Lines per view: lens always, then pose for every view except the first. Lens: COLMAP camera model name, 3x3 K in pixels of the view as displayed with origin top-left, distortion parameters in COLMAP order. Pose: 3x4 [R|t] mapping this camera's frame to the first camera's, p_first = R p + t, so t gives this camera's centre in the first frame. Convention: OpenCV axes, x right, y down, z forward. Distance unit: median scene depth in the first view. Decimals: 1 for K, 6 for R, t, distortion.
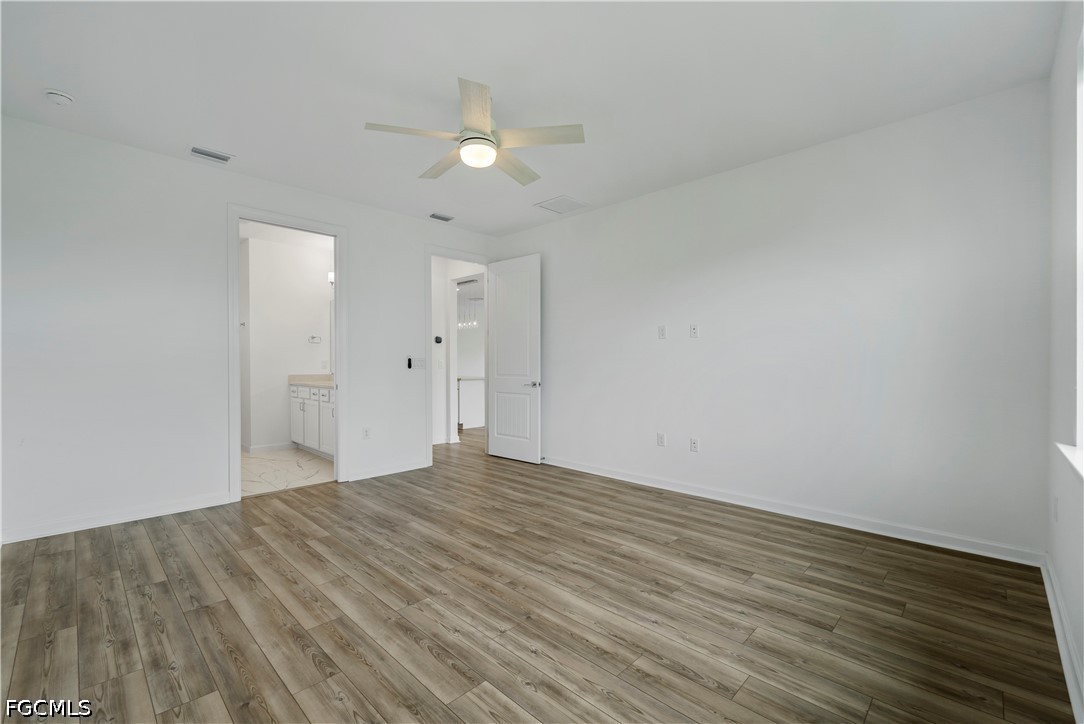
lens RADIAL K [[459.6, 0, 546.6], [0, 459.6, 363.4], [0, 0, 1]] dist [-0.004258, -0.000344]
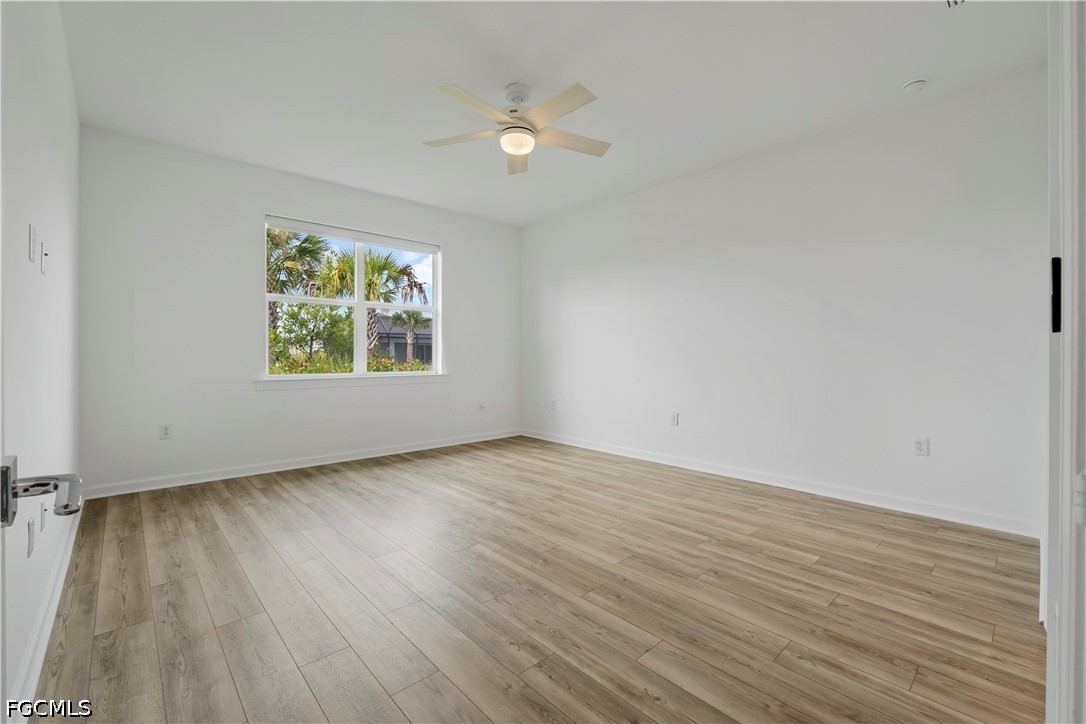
lens RADIAL K [[456.3, 0, 539.5], [0, 456.3, 354.5], [0, 0, 1]] dist [-0.007366, 0.000271]
pose [[-0.997593, -0.001412, 0.069321, -0.273278], [-0.001088, 0.999988, 0.004709, 0.028357], [-0.069327, 0.004622, -0.997583, 2.067792]]
